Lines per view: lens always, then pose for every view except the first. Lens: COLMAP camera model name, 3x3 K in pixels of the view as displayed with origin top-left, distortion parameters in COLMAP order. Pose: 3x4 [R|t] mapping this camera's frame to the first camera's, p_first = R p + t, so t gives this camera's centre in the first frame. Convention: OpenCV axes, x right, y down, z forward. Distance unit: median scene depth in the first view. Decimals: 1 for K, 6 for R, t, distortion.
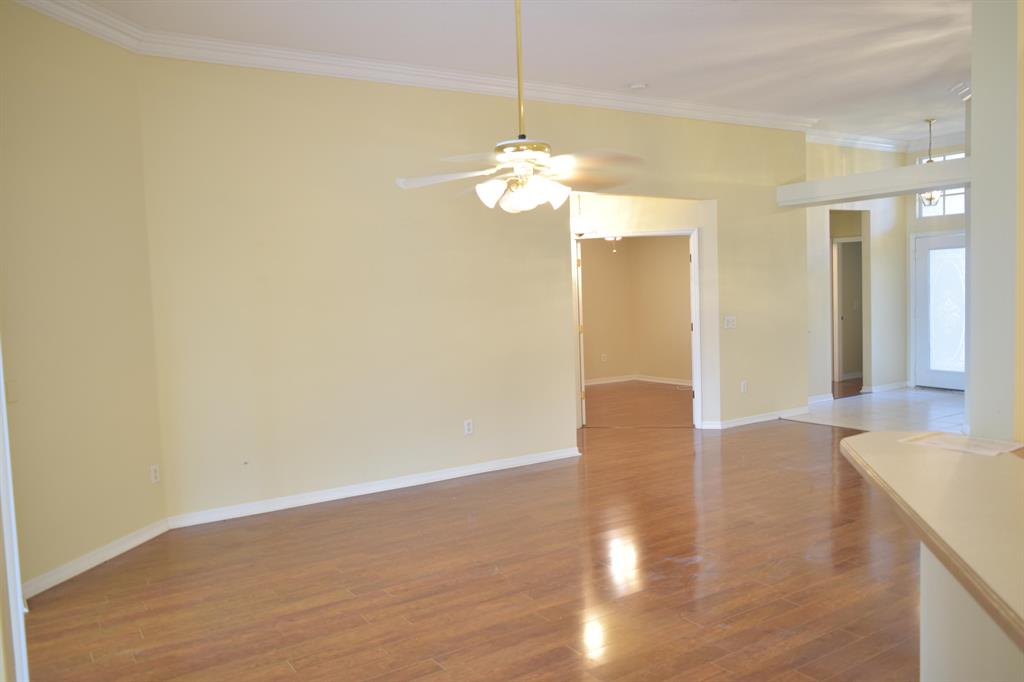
lens RADIAL K [[790.0, 0, 511.1], [0, 790.0, 344.2], [0, 0, 1]] dist [-0.035343, 0.029207]
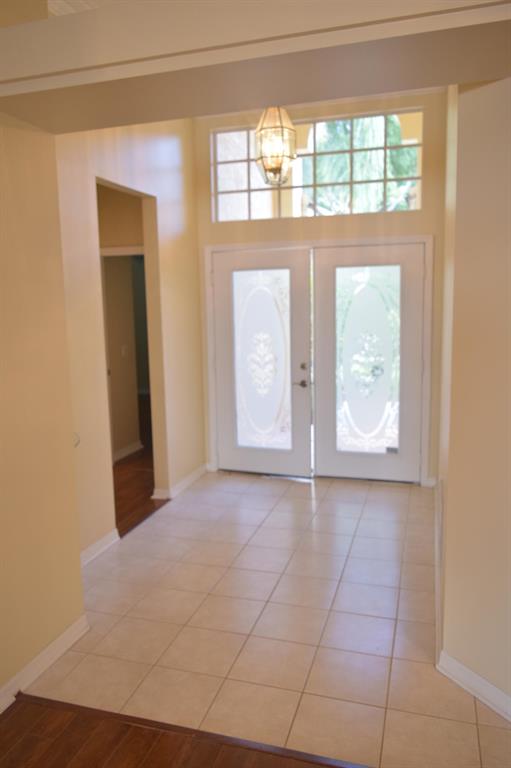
lens RADIAL K [[592.5, 0, 258.6], [0, 592.5, 385.2], [0, 0, 1]] dist [-0.035343, 0.029207]
pose [[0.742994, -0.091454, 0.663021, 0.207188], [0.047635, 0.995334, 0.083911, -0.064709], [-0.667601, -0.030762, 0.743883, 0.603877]]
